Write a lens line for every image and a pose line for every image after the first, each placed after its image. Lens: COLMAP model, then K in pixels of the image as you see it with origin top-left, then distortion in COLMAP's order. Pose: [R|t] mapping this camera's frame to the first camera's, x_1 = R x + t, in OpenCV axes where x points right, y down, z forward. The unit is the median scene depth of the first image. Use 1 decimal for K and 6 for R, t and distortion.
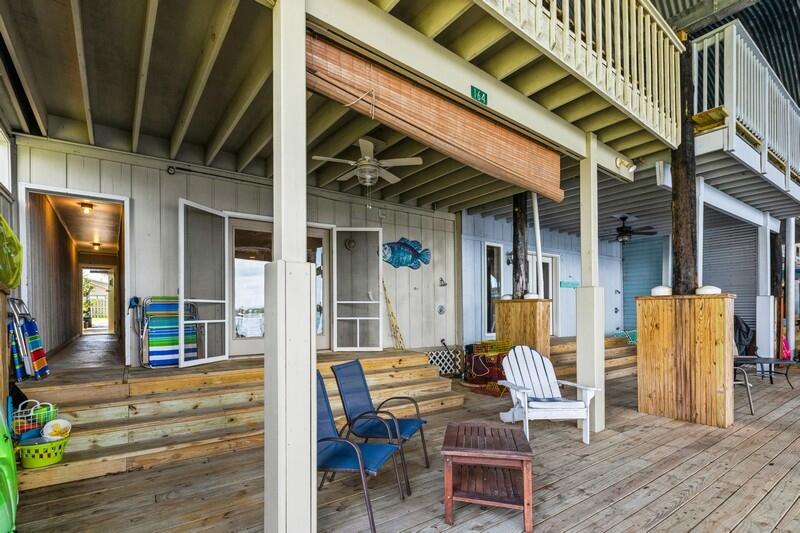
lens RADIAL K [[374.3, 0, 397.0], [0, 374.3, 314.1], [0, 0, 1]] dist [-0.000840, -0.000231]
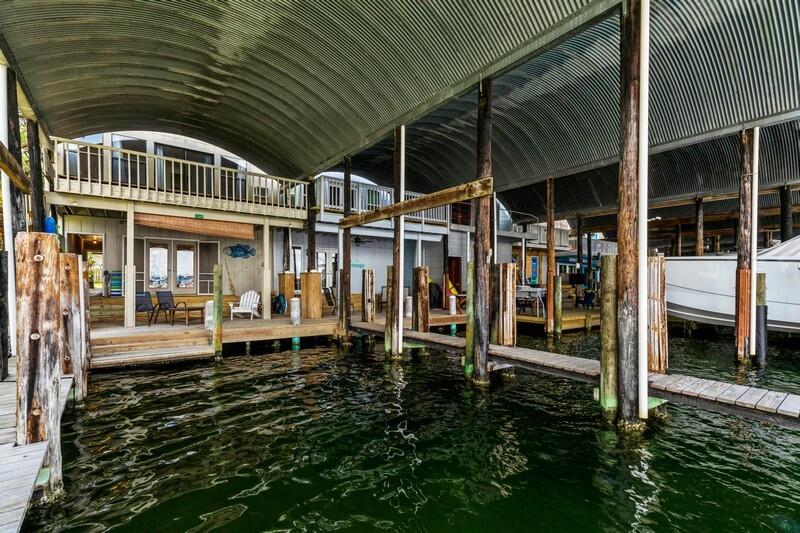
lens RADIAL K [[367.2, 0, 401.1], [0, 367.2, 286.1], [0, 0, 1]] dist [0.000600, 0.000006]
pose [[0.999923, 0.009733, 0.007753, 1.324515], [-0.009738, 0.999952, 0.000525, 0.038396], [-0.007748, -0.000601, 0.999970, -1.568026]]
